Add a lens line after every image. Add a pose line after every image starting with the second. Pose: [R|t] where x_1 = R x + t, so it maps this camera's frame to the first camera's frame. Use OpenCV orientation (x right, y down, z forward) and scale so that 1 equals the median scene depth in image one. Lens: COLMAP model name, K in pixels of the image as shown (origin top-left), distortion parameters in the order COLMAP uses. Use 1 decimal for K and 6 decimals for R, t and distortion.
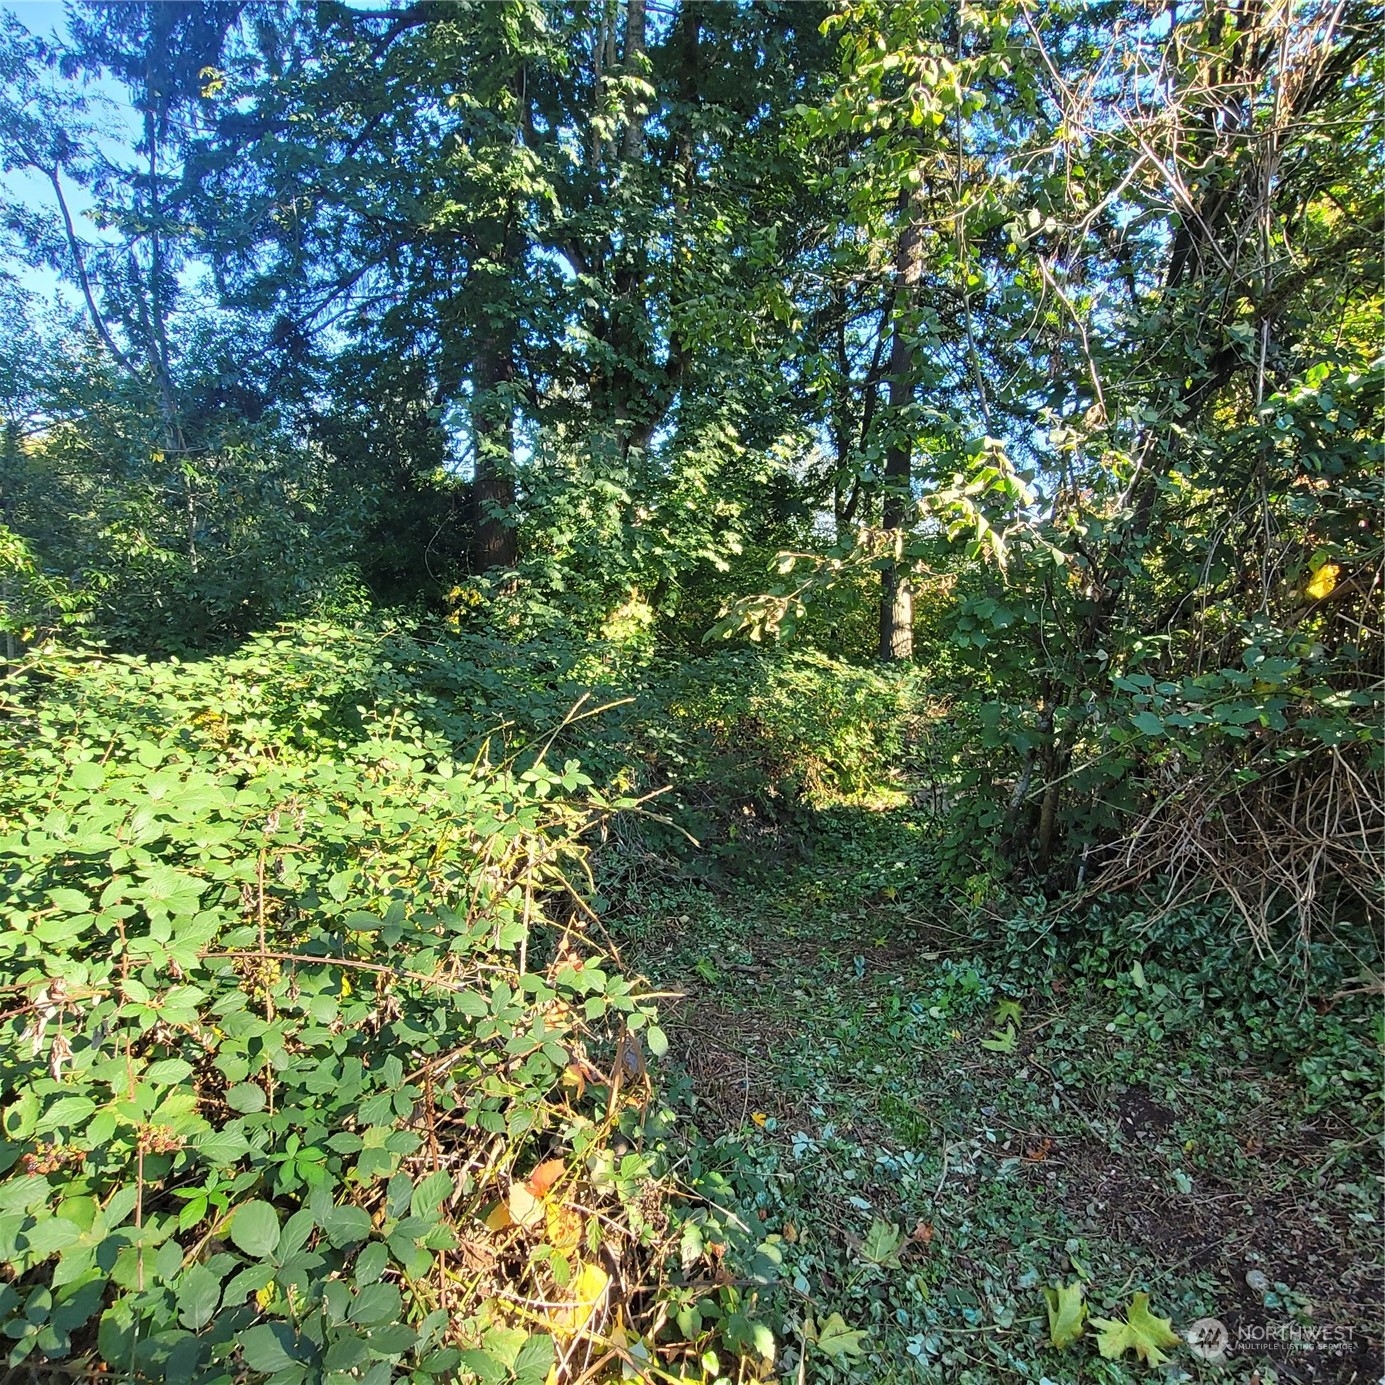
lens RADIAL K [[830.7, 0, 703.9], [0, 830.7, 710.6], [0, 0, 1]] dist [-0.002442, 0.000312]
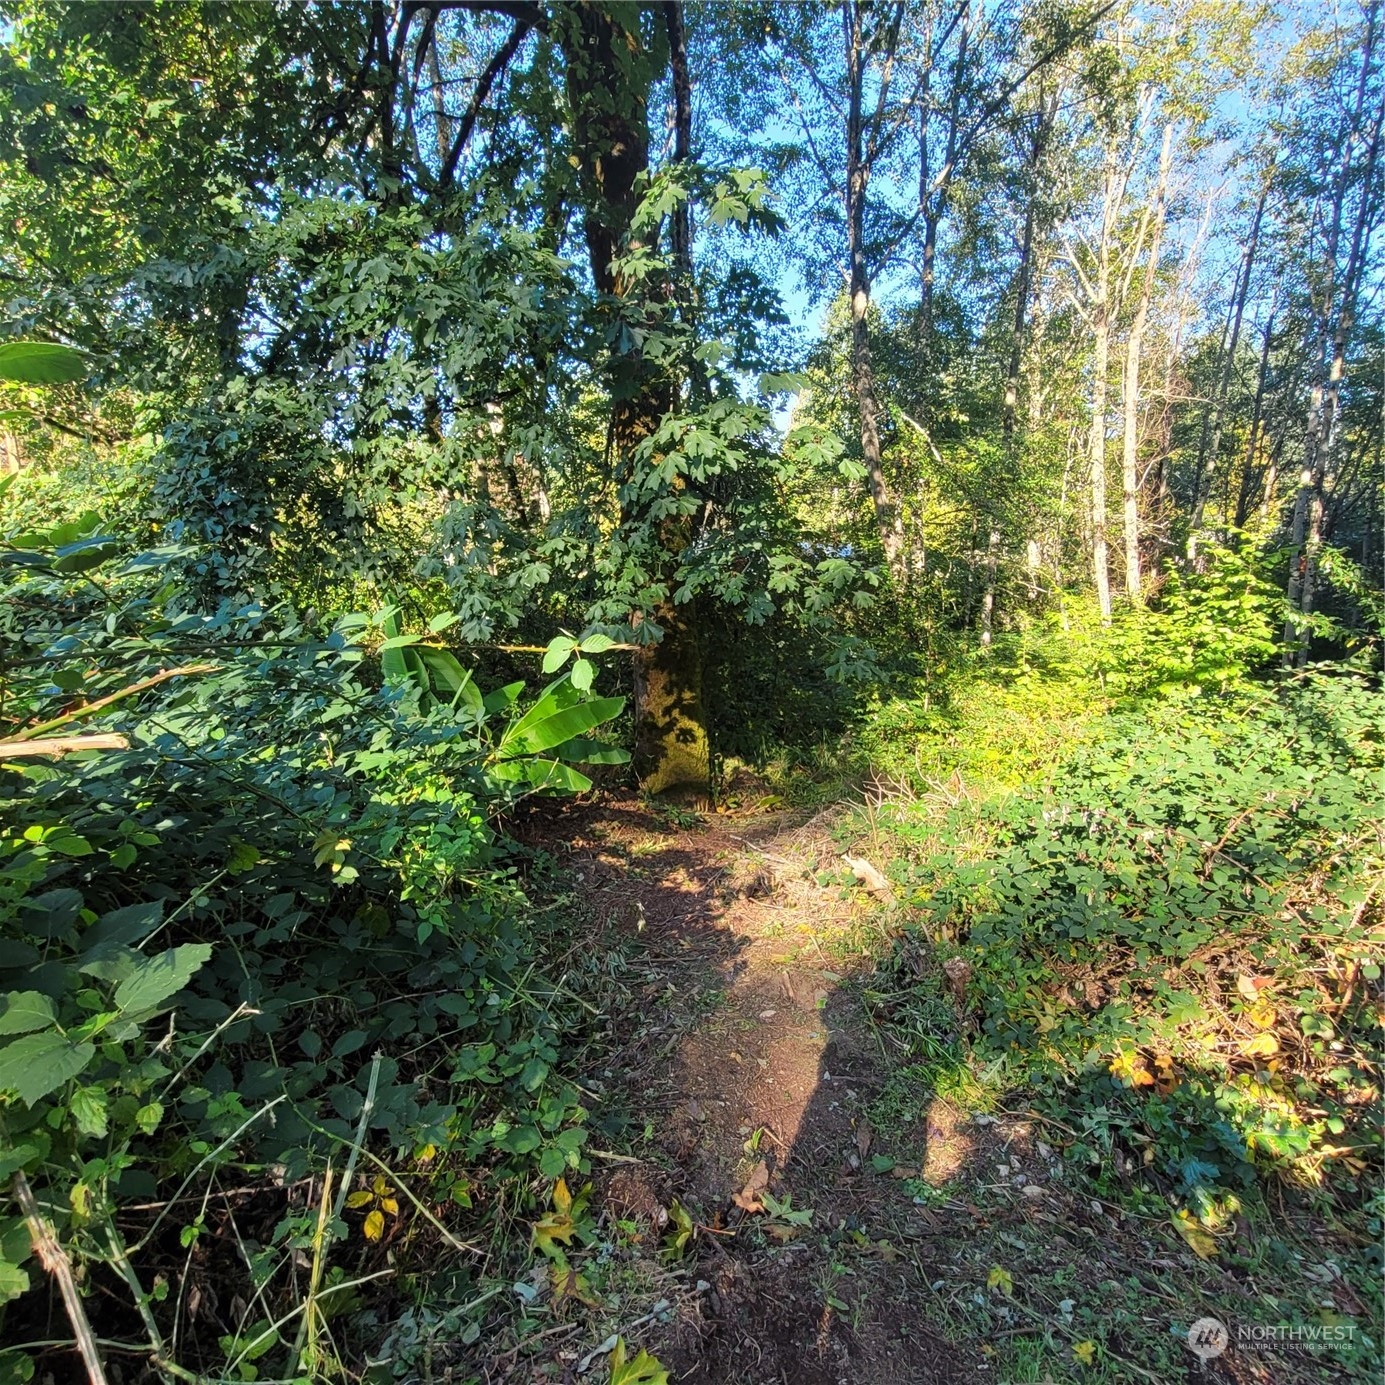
lens RADIAL K [[830.7, 0, 688.1], [0, 830.7, 727.5], [0, 0, 1]] dist [-0.002442, 0.000312]
pose [[0.116415, 0.181394, -0.976496, 0.208386], [-0.124078, 0.978134, 0.166907, -0.031534], [0.985420, 0.101731, 0.136376, -0.100783]]
